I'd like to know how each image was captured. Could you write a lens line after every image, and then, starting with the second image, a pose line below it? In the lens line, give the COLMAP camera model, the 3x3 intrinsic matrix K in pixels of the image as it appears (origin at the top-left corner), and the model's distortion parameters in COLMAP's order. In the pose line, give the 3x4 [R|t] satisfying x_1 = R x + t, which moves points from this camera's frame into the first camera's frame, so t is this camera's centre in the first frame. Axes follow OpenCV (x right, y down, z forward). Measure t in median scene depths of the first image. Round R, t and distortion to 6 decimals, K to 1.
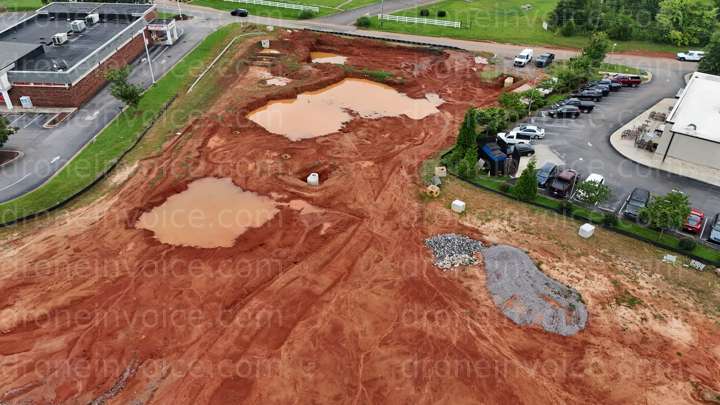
lens RADIAL K [[529.0, 0, 360.0], [0, 529.0, 202.5], [0, 0, 1]] dist [0.088843, -0.095066]
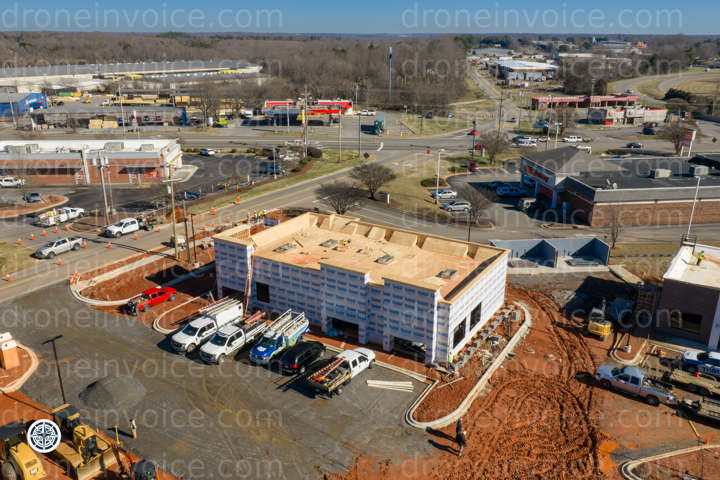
lens RADIAL K [[594.7, 0, 360.0], [0, 594.7, 240.0], [0, 0, 1]] dist [0.004672, 0.000982]
pose [[0.156696, 0.322199, -0.933614, 0.553704], [-0.558203, 0.808722, 0.185410, -0.170153], [0.814773, 0.492093, 0.306576, 0.479946]]
